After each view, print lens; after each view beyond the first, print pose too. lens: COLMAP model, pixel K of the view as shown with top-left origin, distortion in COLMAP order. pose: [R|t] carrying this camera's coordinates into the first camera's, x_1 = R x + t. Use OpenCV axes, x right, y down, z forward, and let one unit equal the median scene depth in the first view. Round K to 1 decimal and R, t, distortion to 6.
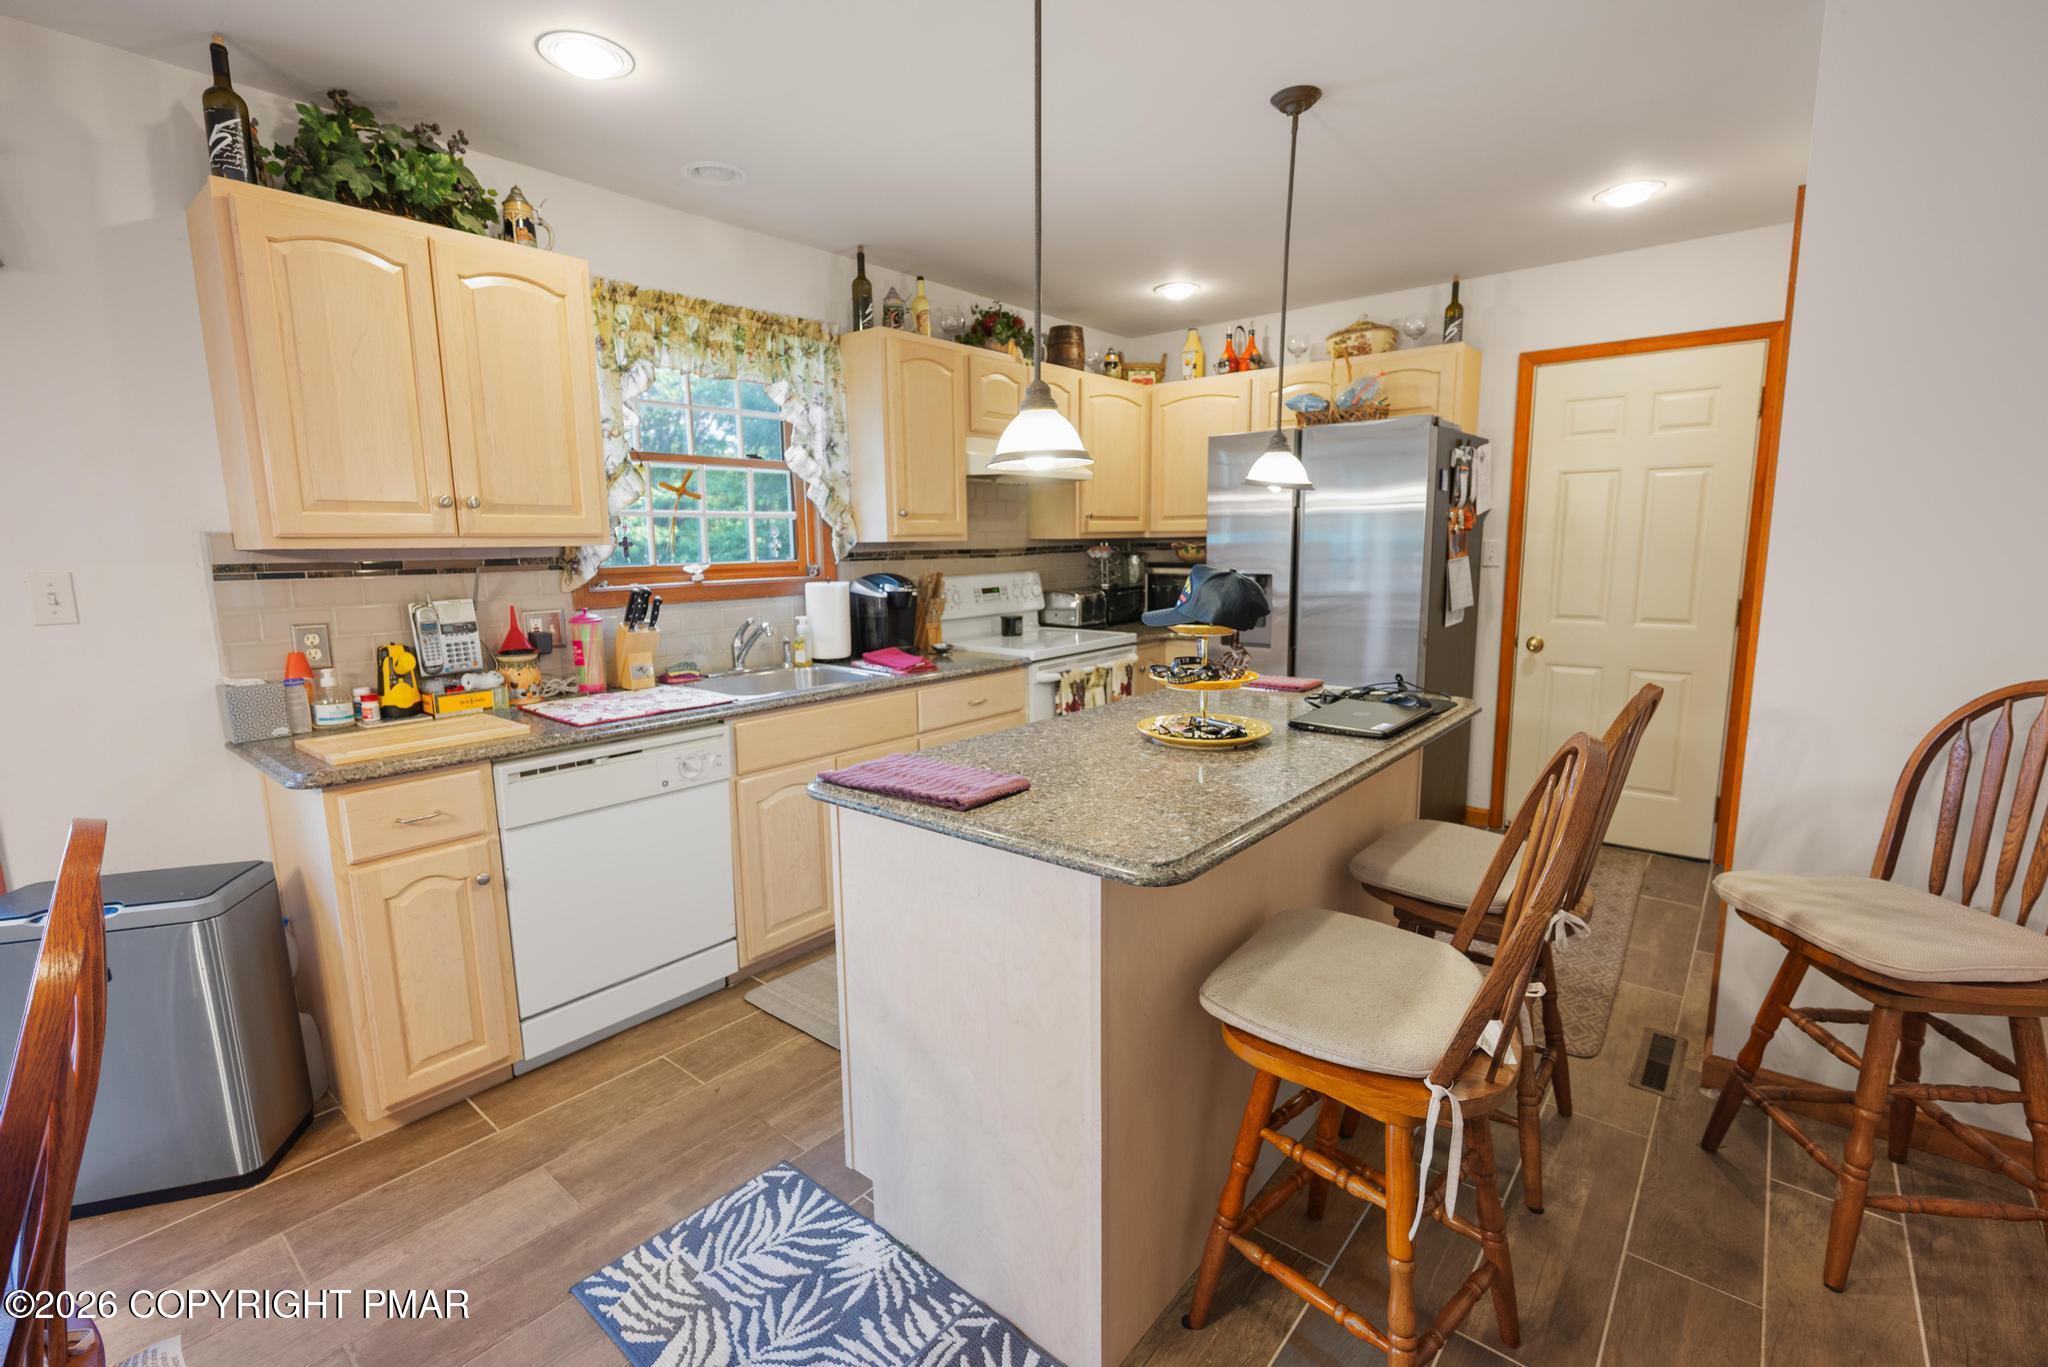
lens RADIAL K [[908.1, 0, 1026.1], [0, 908.1, 689.9], [0, 0, 1]] dist [-0.000103, -0.000591]
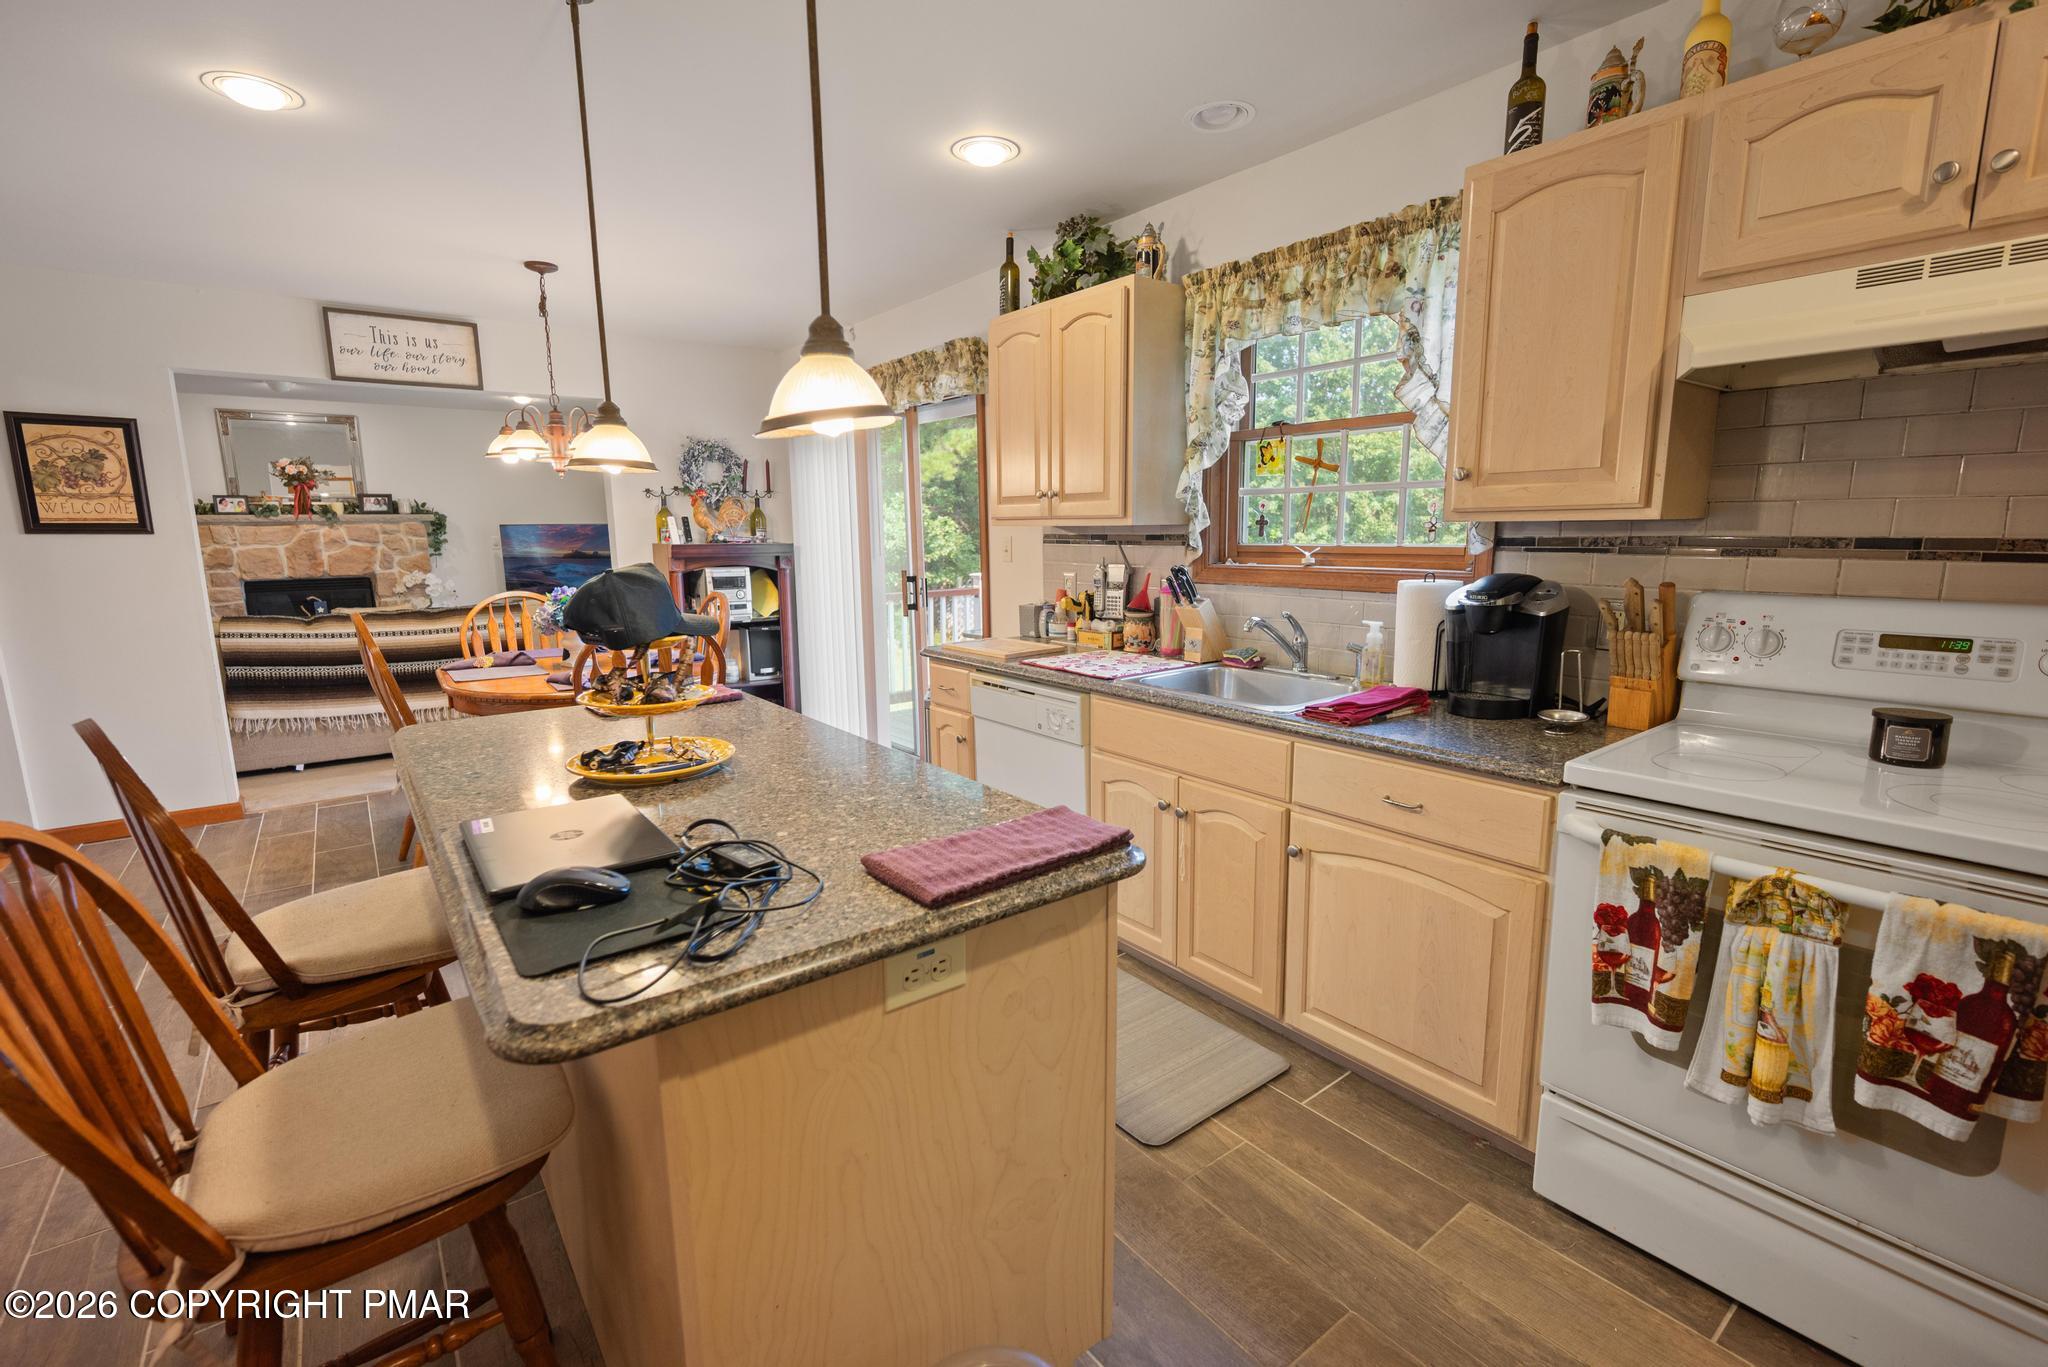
lens RADIAL K [[908.1, 0, 1030.0], [0, 908.1, 687.2], [0, 0, 1]] dist [-0.000103, -0.000591]
pose [[-0.221916, 0.185762, -0.957207, 0.689149], [-0.145445, 0.964396, 0.220876, -0.193962], [0.964157, 0.188237, -0.186997, 1.116314]]
